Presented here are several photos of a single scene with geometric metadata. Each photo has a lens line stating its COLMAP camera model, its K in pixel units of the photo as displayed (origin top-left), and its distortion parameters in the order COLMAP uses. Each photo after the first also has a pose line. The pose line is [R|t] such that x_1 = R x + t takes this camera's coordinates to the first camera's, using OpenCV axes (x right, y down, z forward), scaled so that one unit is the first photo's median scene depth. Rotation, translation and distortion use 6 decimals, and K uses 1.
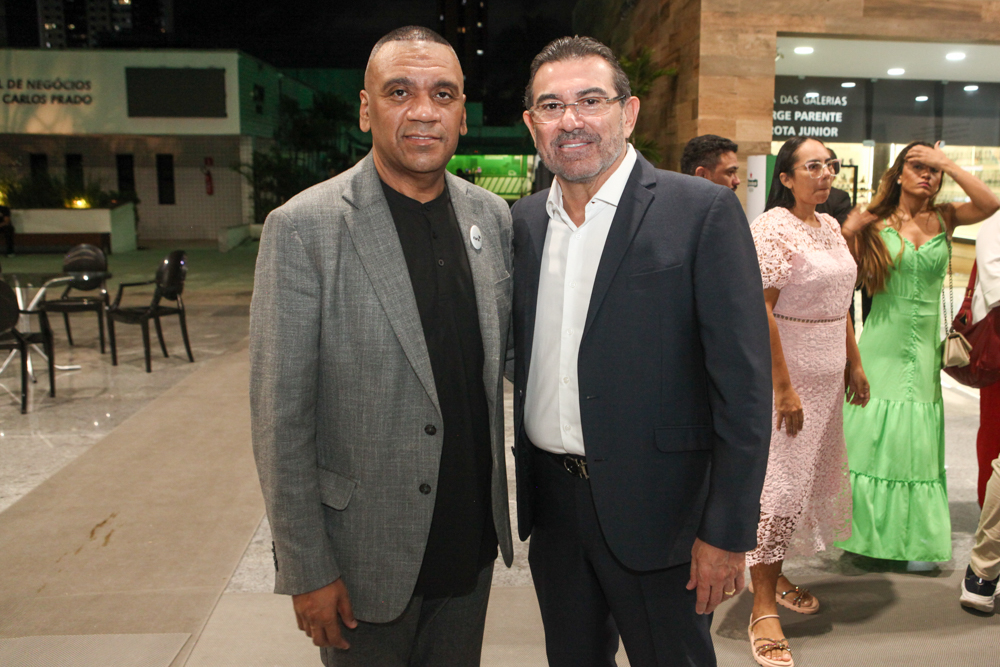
lens RADIAL K [[856.2, 0, 563.1], [0, 856.2, 324.1], [0, 0, 1]] dist [-0.061168, 0.050413]
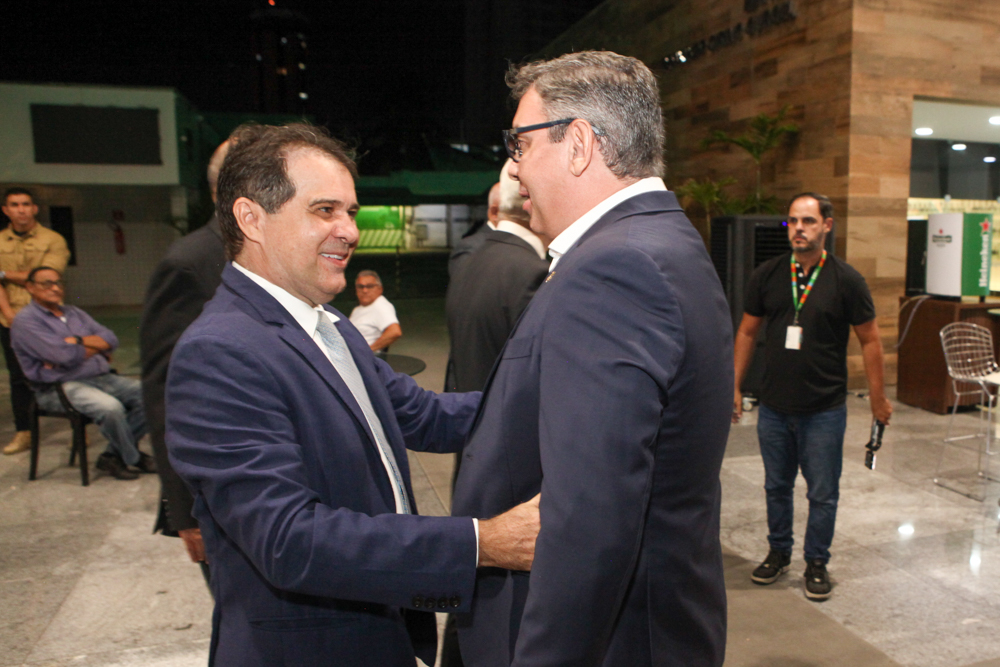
lens RADIAL K [[901.7, 0, 568.2], [0, 901.7, 339.6], [0, 0, 1]] dist [-0.096852, 0.070134]
pose [[0.969194, -0.034849, 0.243819, -0.306071], [0.046049, 0.998122, -0.040387, -0.012077], [-0.241954, 0.050371, 0.968979, 0.038665]]
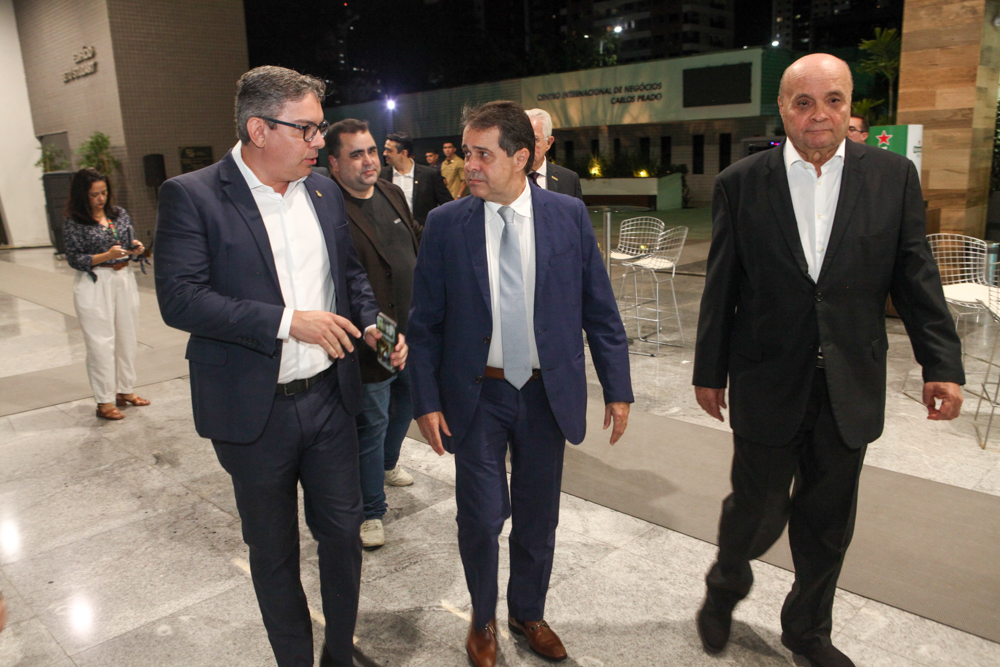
lens RADIAL K [[822.6, 0, 494.4], [0, 822.6, 333.7], [0, 0, 1]] dist [-0.036547, 0.049509]
pose [[0.612849, 0.139711, -0.777752, 0.491064], [-0.097493, 0.990095, 0.101033, 0.007516], [0.784163, 0.013908, 0.620399, -0.038016]]
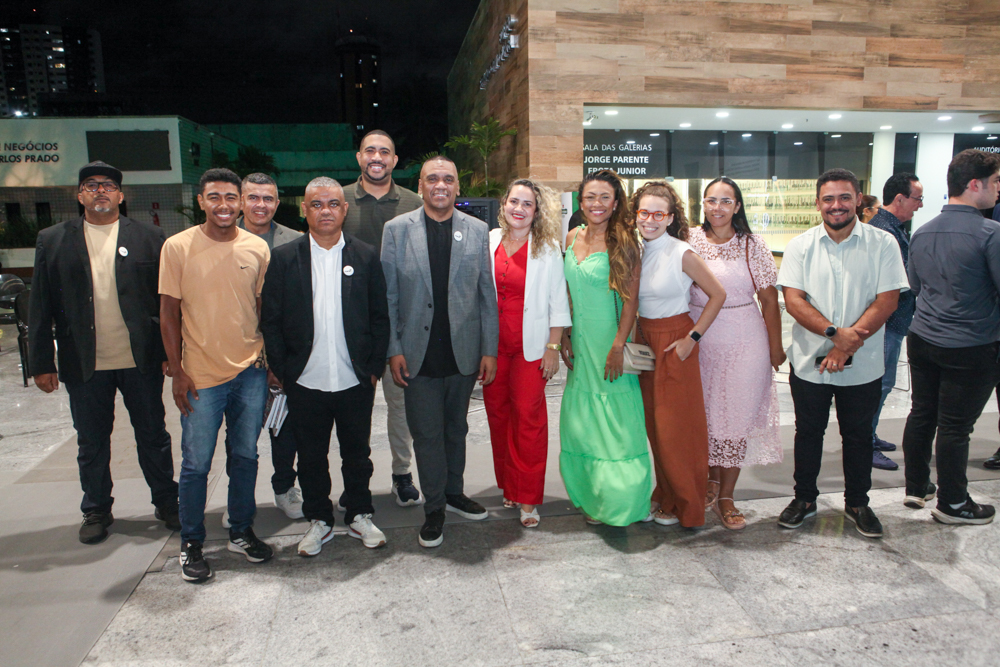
lens RADIAL K [[755.2, 0, 499.0], [0, 755.2, 343.3], [0, 0, 1]] dist [-0.070920, 0.059930]
pose [[0.998003, -0.035363, 0.052345, 0.023205], [0.035066, 0.999363, 0.006583, 0.027346], [-0.052545, -0.004735, 0.998607, -0.161491]]
